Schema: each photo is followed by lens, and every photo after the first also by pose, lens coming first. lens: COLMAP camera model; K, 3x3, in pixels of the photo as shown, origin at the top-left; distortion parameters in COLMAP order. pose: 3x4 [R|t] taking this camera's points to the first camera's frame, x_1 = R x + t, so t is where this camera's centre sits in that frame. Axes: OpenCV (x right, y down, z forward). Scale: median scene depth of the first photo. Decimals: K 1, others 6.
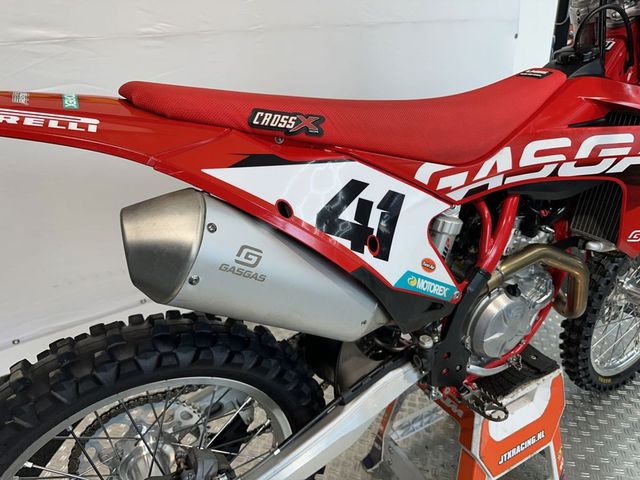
lens RADIAL K [[443.2, 0, 320.0], [0, 443.2, 240.0], [0, 0, 1]] dist [0.004889, -0.001374]
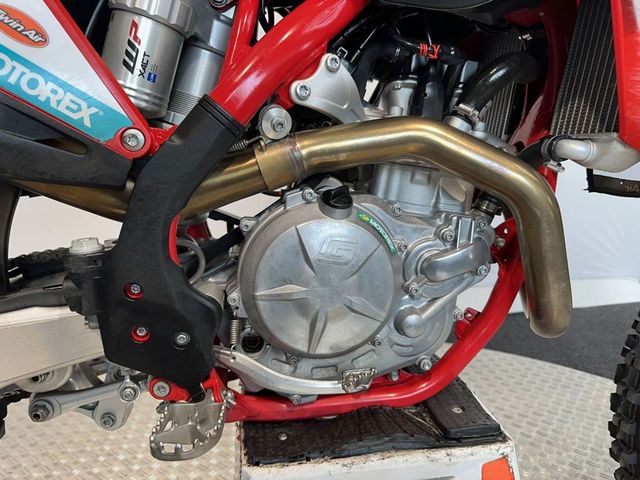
lens RADIAL K [[443.2, 0, 320.0], [0, 443.2, 240.0], [0, 0, 1]] dist [0.004889, -0.001374]
pose [[0.931426, 0.108074, -0.347515, 0.711125], [-0.181277, 0.965775, -0.185518, 0.297577], [0.315571, 0.235793, 0.919139, 0.699025]]
